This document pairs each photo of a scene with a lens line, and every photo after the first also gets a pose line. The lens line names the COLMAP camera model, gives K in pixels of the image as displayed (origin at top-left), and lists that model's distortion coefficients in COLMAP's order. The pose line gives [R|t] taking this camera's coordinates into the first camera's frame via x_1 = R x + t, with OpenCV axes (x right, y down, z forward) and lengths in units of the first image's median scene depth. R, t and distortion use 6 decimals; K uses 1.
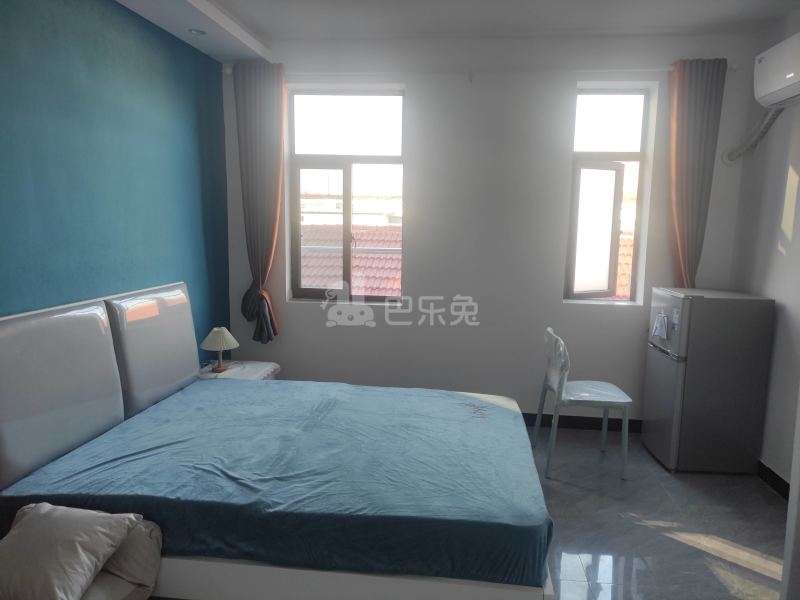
lens RADIAL K [[584.3, 0, 400.0], [0, 584.3, 300.0], [0, 0, 1]] dist [0.066548, -0.056249]
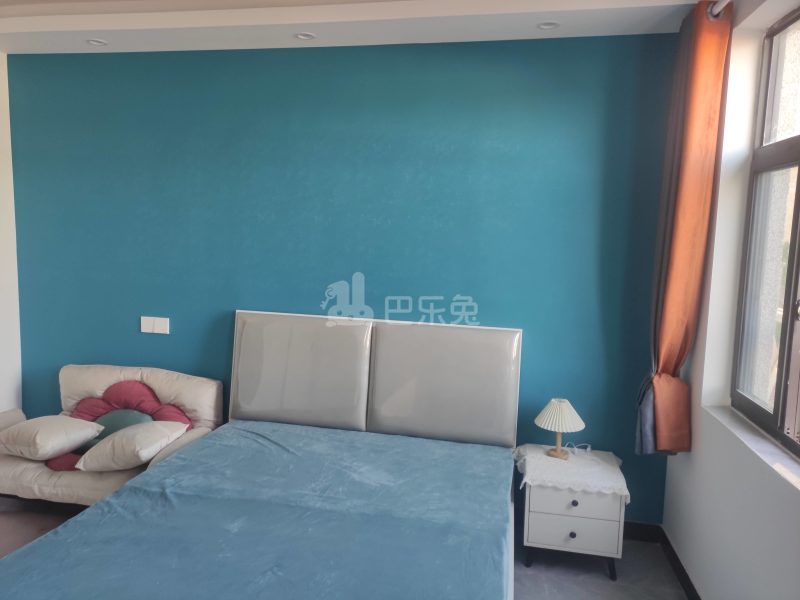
lens RADIAL K [[584.3, 0, 400.0], [0, 584.3, 300.0], [0, 0, 1]] dist [0.066548, -0.056249]
pose [[-0.066038, 0.094544, -0.993328, 0.593825], [-0.173925, 0.979171, 0.104759, -0.162884], [0.982542, 0.179683, -0.048219, 1.073875]]
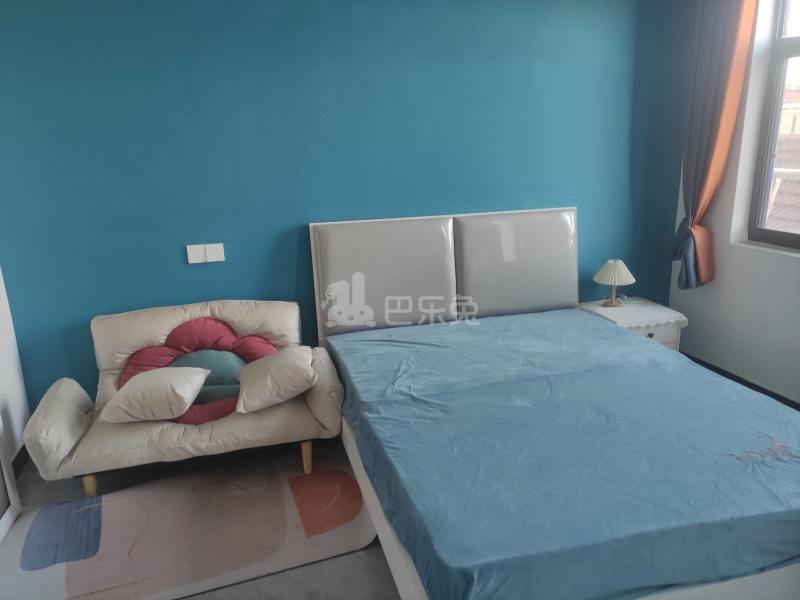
lens RADIAL K [[584.3, 0, 400.0], [0, 584.3, 300.0], [0, 0, 1]] dist [0.066548, -0.056249]
pose [[0.392435, 0.217106, -0.893790, 0.528056], [-0.093159, 0.976128, 0.196203, -0.055796], [0.915050, 0.006267, 0.403292, 0.422806]]
